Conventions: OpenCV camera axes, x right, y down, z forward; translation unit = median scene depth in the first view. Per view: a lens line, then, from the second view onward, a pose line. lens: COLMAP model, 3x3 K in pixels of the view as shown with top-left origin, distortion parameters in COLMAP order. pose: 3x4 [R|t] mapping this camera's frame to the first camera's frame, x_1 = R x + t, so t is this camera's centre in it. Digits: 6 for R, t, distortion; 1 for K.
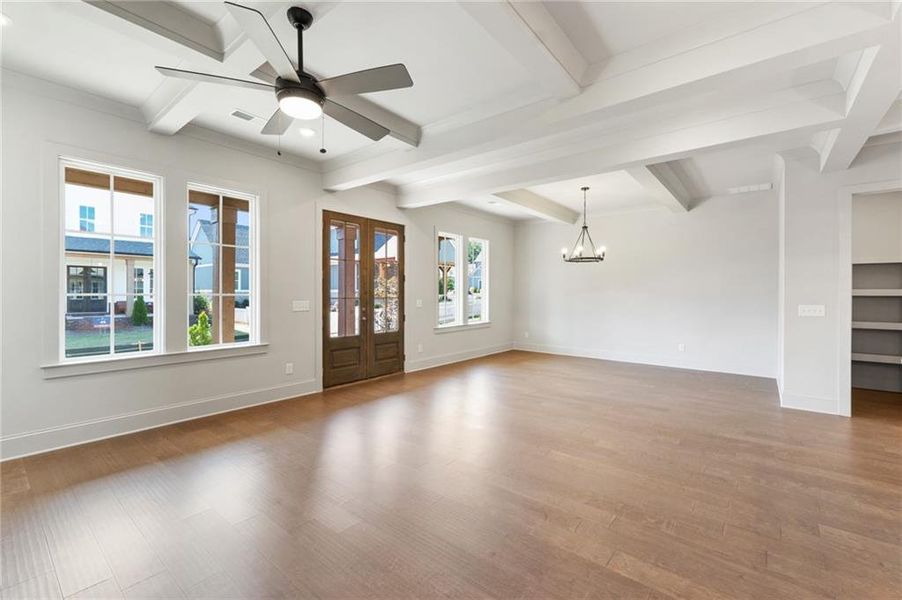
lens RADIAL K [[388.1, 0, 453.0], [0, 388.1, 294.8], [0, 0, 1]] dist [0.004507, 0.000362]
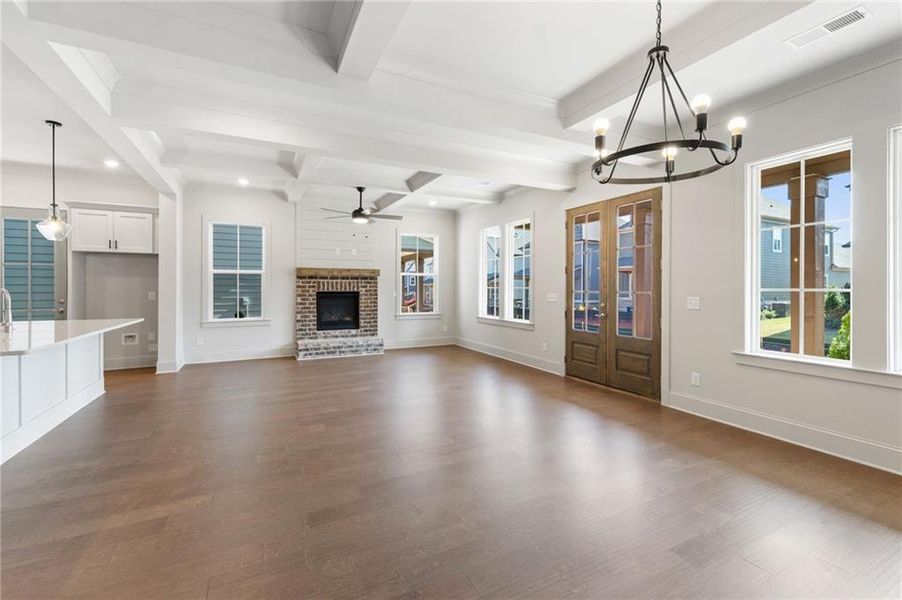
lens RADIAL K [[388.1, 0, 449.0], [0, 388.1, 291.8], [0, 0, 1]] dist [0.004507, 0.000362]
pose [[-0.416604, 0.005896, -0.909069, 0.725843], [-0.009208, 0.999900, 0.010705, 0.002504], [0.909041, 0.012831, -0.416508, 1.066610]]
